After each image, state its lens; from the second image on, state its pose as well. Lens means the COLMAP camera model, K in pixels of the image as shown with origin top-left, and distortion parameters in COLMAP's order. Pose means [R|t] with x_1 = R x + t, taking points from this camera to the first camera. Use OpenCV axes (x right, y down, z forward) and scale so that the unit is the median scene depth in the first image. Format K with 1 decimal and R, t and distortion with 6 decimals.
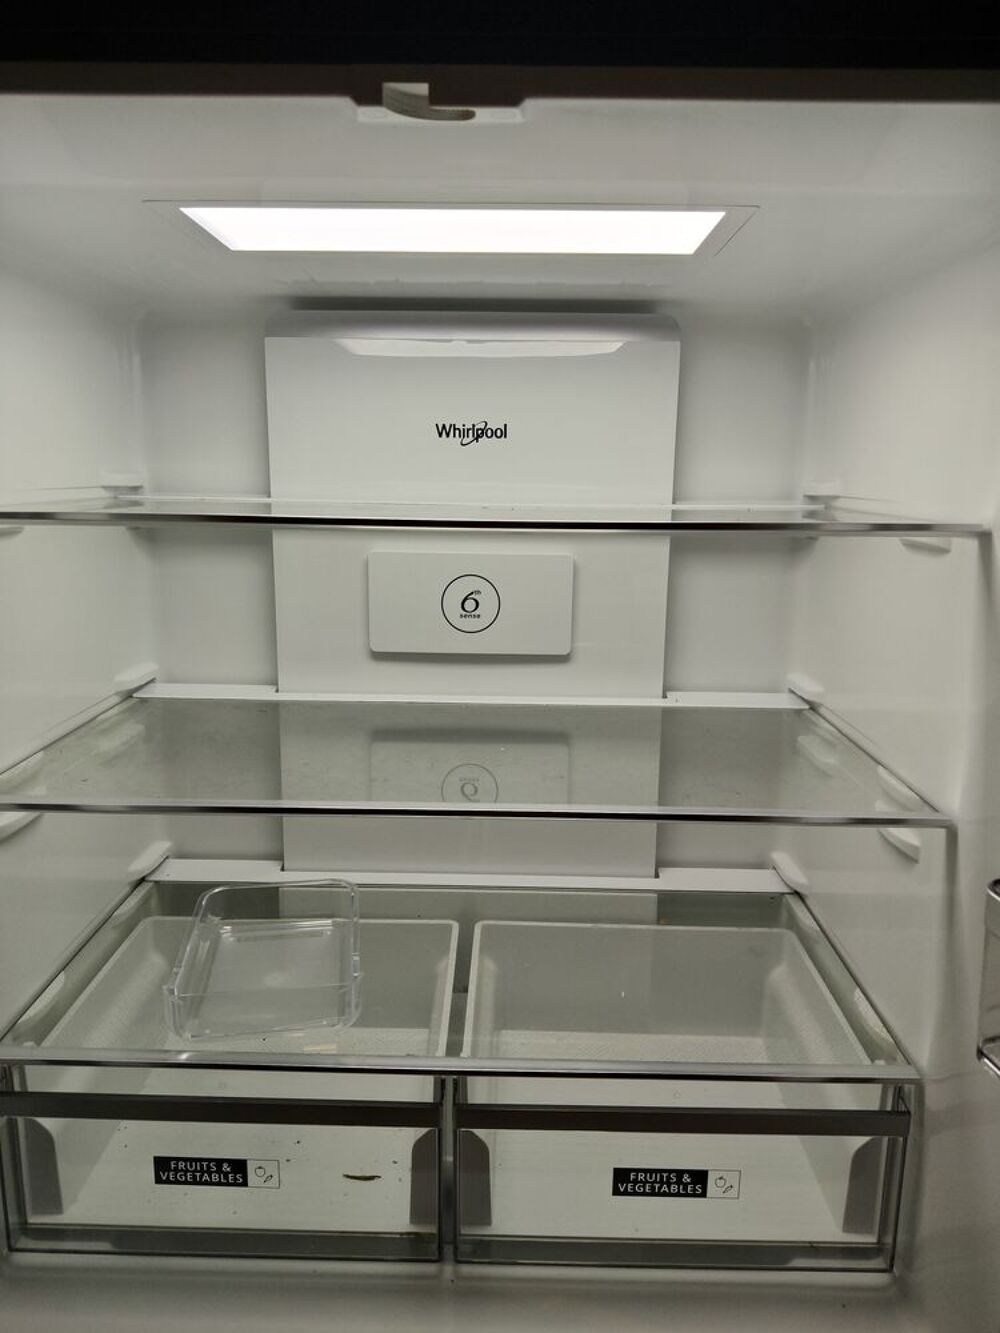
lens RADIAL K [[936.3, 0, 495.7], [0, 936.3, 660.9], [0, 0, 1]] dist [0.057326, -0.080333]
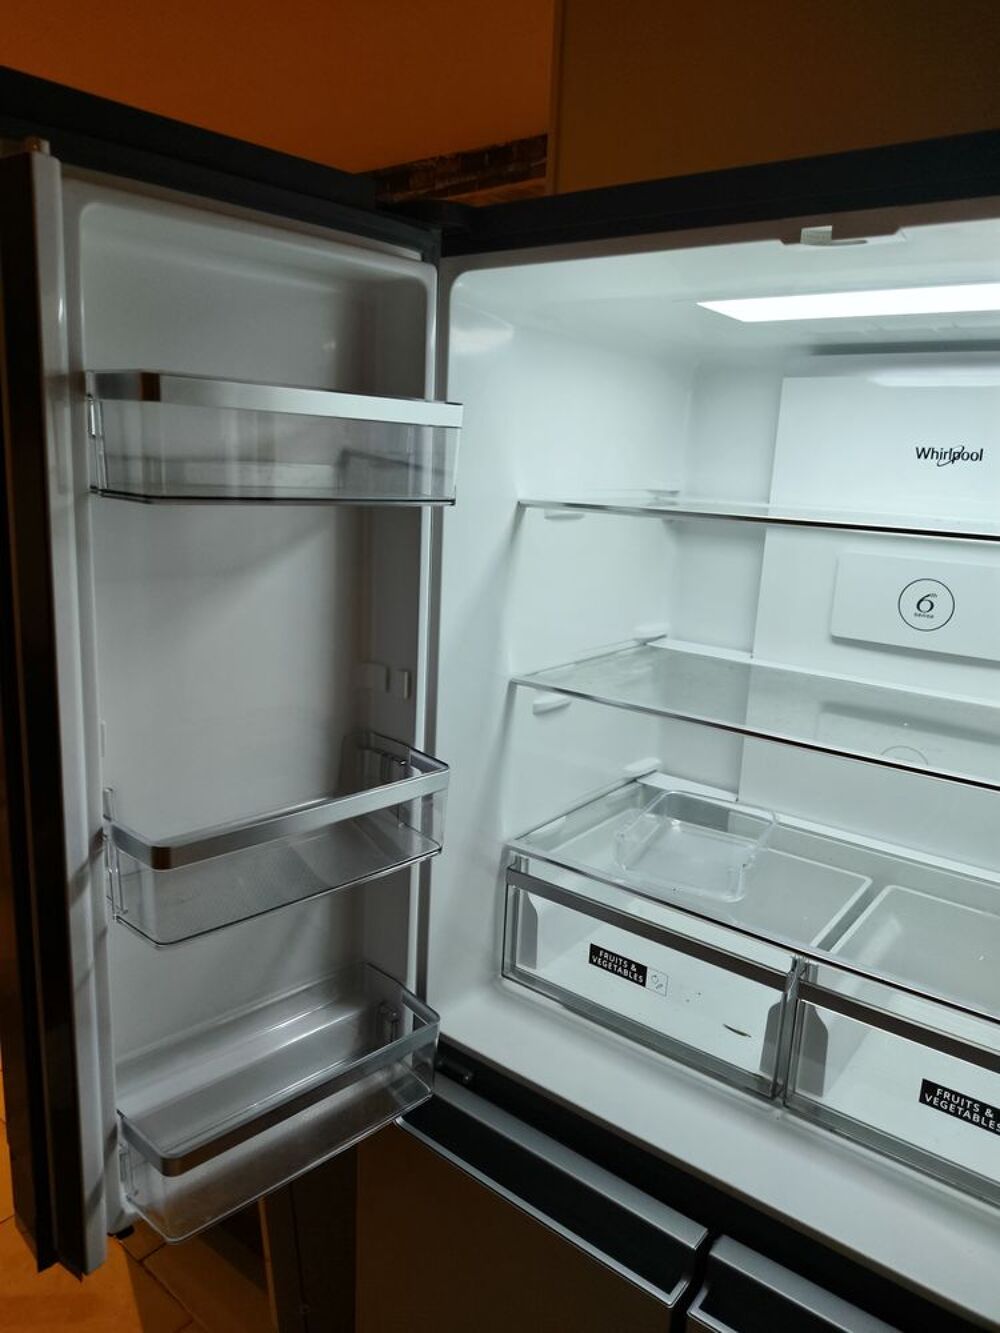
lens RADIAL K [[936.3, 0, 495.7], [0, 936.3, 660.9], [0, 0, 1]] dist [0.057326, -0.080333]
pose [[0.802486, 0.150337, -0.577420, 0.238010], [-0.155773, 0.986963, 0.040475, 0.043079], [0.575978, 0.057466, 0.815443, -0.242173]]
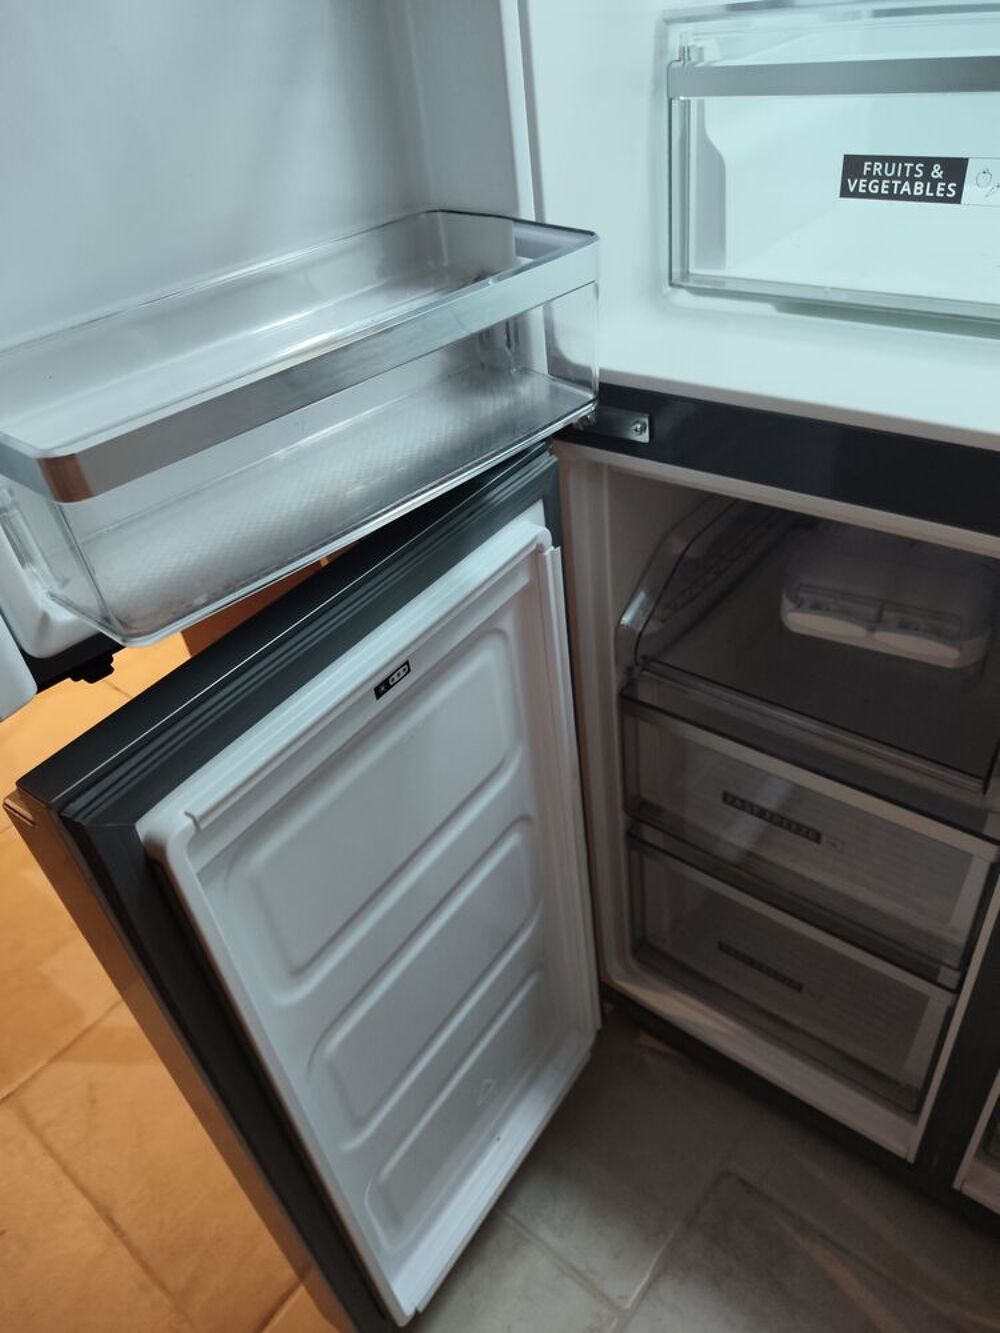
lens RADIAL K [[957.0, 0, 486.6], [0, 957.0, 675.3], [0, 0, 1]] dist [-0.000771, -0.003491]
pose [[0.780683, 0.294696, -0.551079, -0.022401], [0.007696, 0.877229, 0.480011, 0.414082], [0.624879, -0.378978, 0.682570, 0.085730]]
